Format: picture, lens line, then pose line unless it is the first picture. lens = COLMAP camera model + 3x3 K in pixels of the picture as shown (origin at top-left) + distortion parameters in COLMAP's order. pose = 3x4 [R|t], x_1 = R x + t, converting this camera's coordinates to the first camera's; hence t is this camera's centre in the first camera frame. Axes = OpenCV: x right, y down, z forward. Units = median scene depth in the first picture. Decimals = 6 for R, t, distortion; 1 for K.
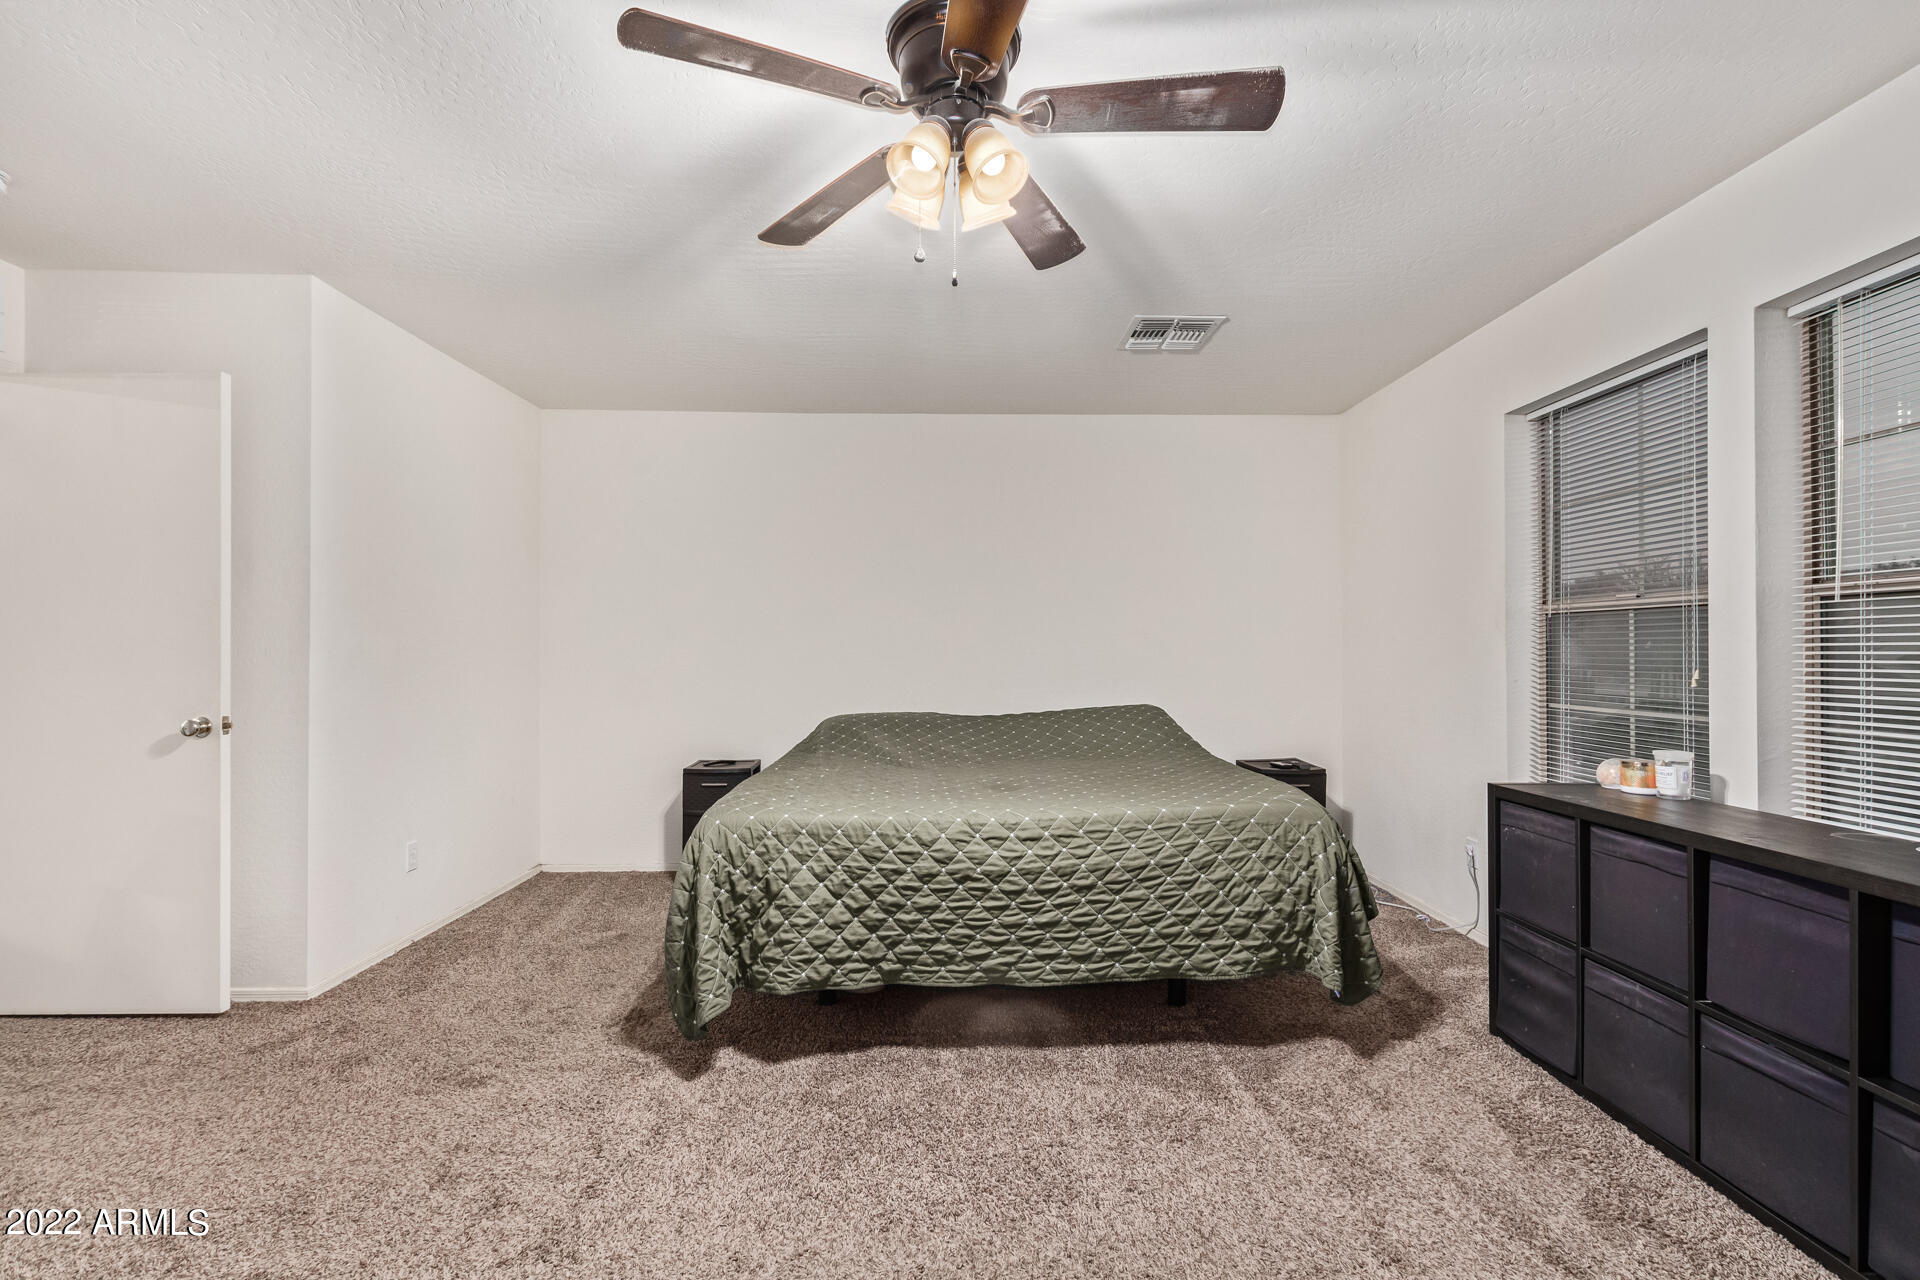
lens RADIAL K [[872.6, 0, 963.5], [0, 872.6, 641.1], [0, 0, 1]] dist [0.003824, 0.000230]
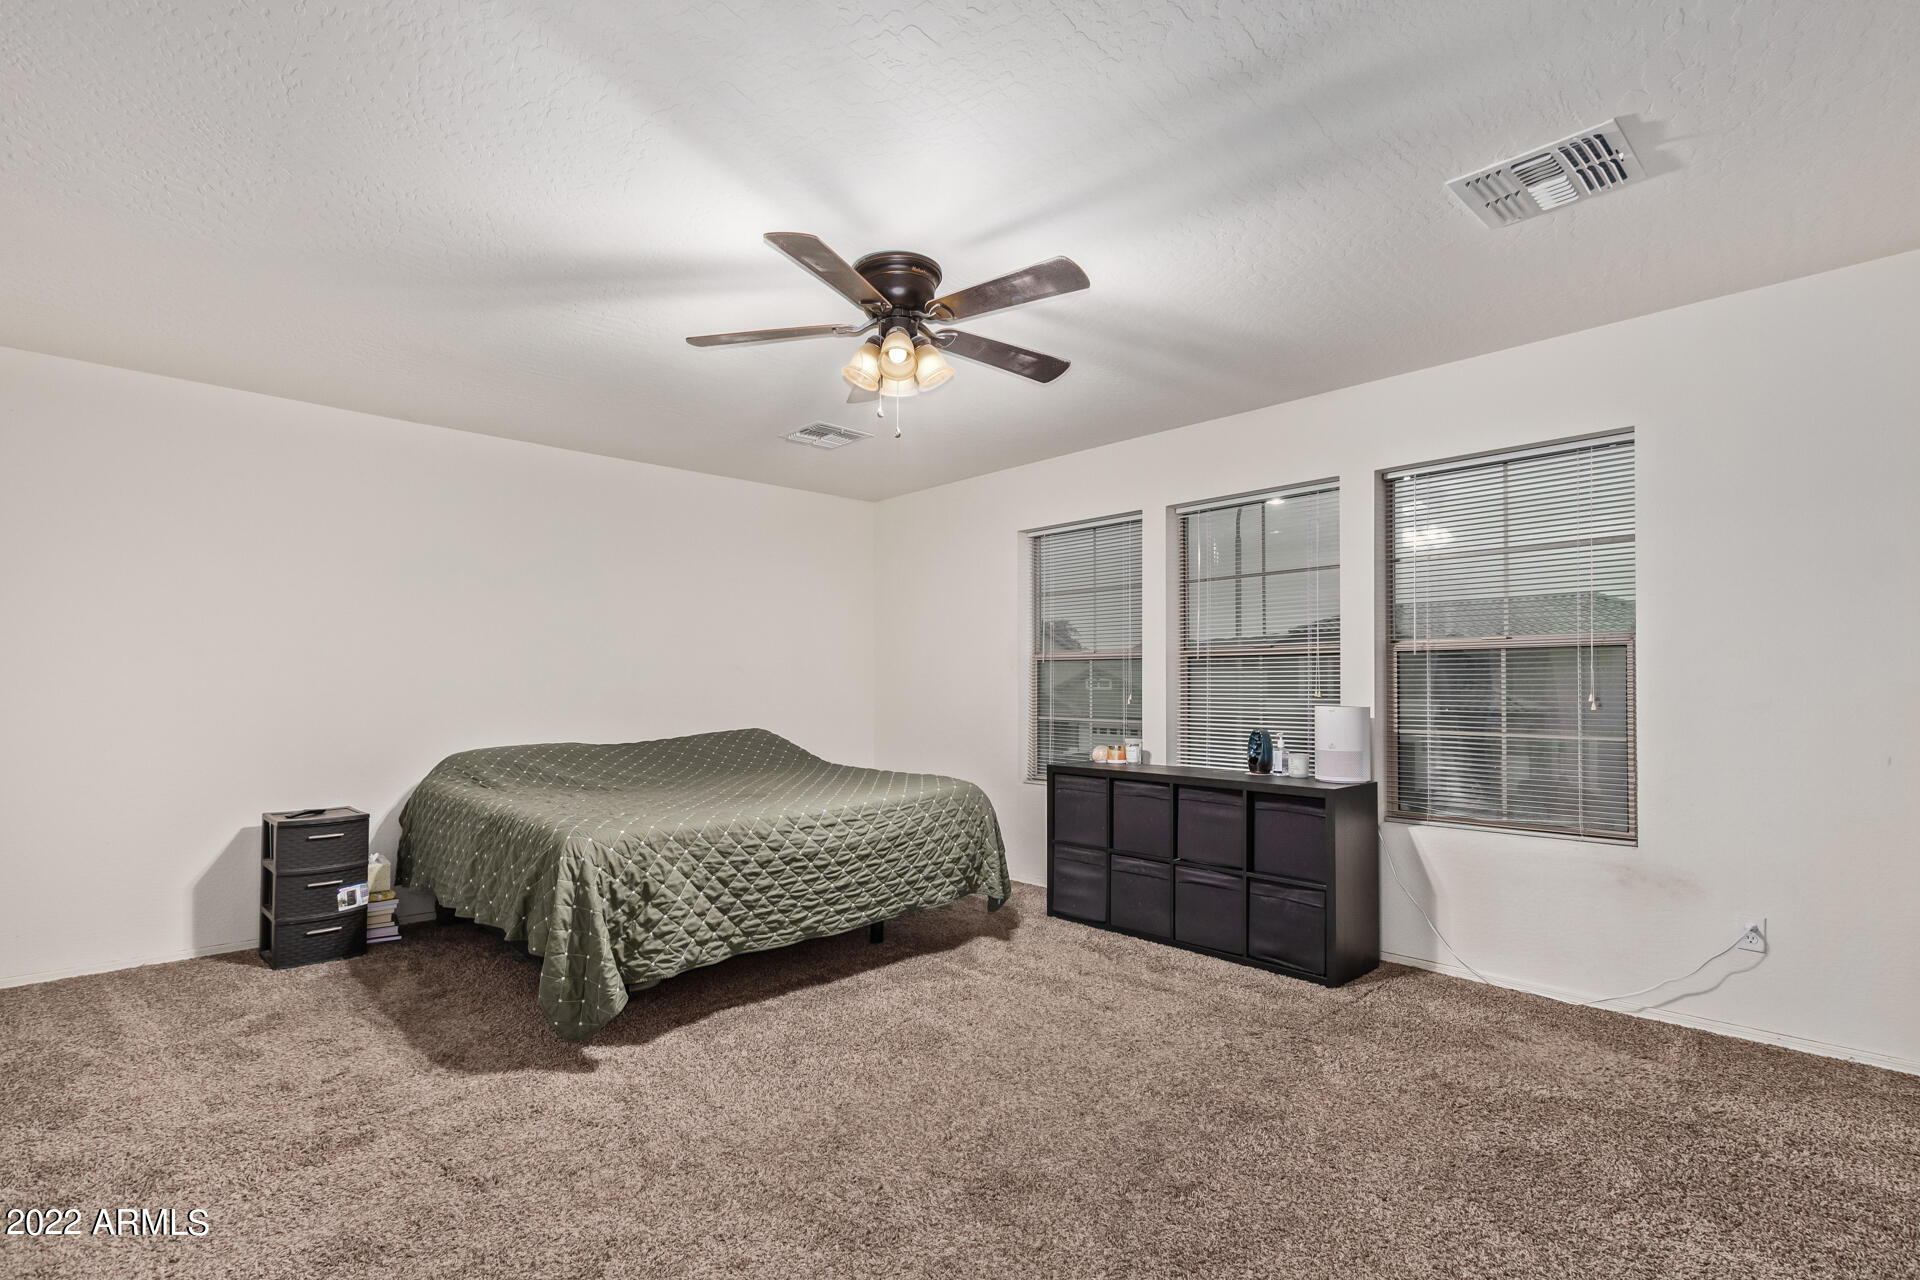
lens RADIAL K [[893.6, 0, 958.9], [0, 893.6, 663.8], [0, 0, 1]] dist [0.002271, -0.000113]
pose [[0.743350, 0.016122, 0.668709, -0.701365], [-0.009436, 0.999863, -0.013616, -0.002554], [-0.668836, 0.003812, 0.743400, -0.147103]]
